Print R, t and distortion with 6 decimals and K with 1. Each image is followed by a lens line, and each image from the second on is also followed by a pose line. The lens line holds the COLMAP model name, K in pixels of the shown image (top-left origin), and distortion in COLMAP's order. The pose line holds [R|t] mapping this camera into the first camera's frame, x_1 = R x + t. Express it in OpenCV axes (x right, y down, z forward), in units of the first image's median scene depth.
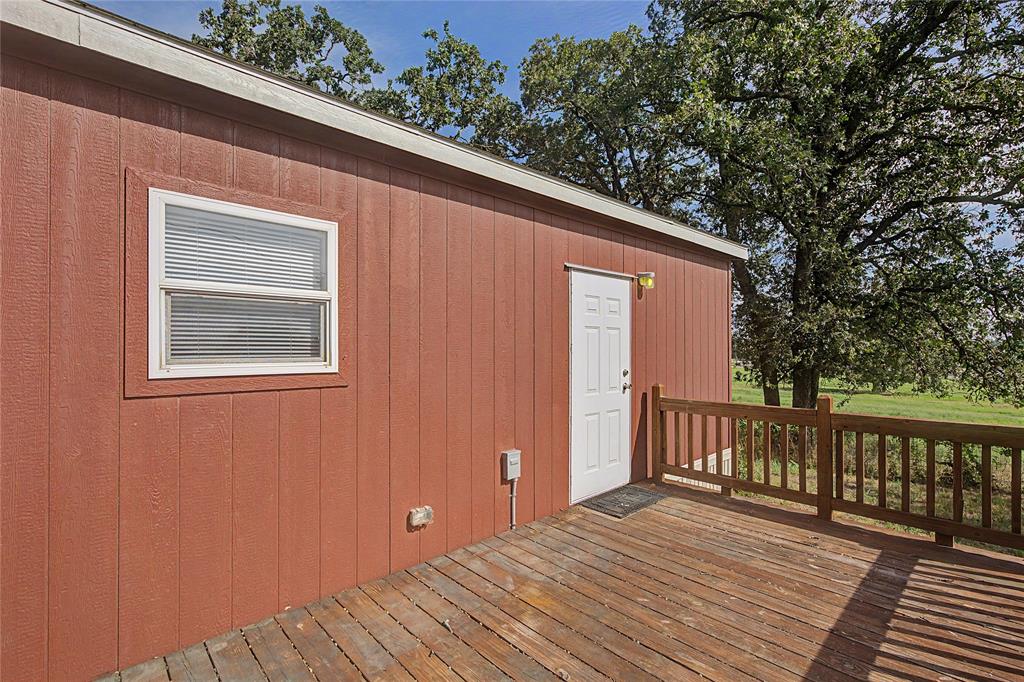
lens RADIAL K [[483.6, 0, 516.9], [0, 483.6, 339.2], [0, 0, 1]] dist [-0.009615, 0.001717]
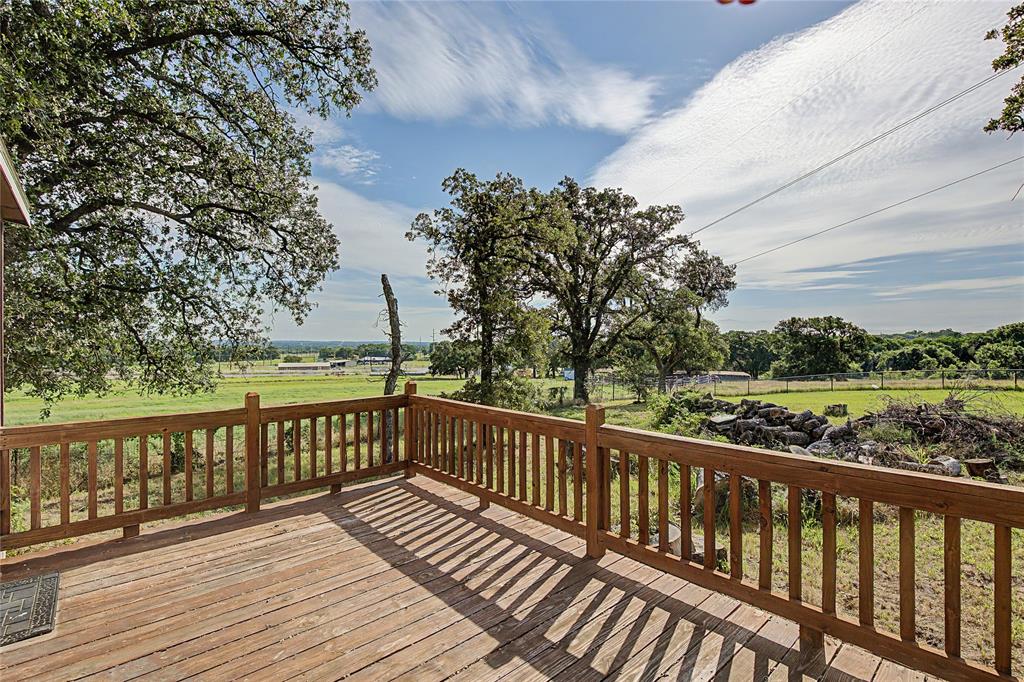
lens RADIAL K [[483.6, 0, 516.6], [0, 483.6, 345.8], [0, 0, 1]] dist [-0.009615, 0.001717]
pose [[-0.014815, -0.004311, 0.999881, -0.449065], [-0.010161, 0.999940, 0.004160, 0.005134], [-0.999839, -0.010098, -0.014858, 0.489776]]
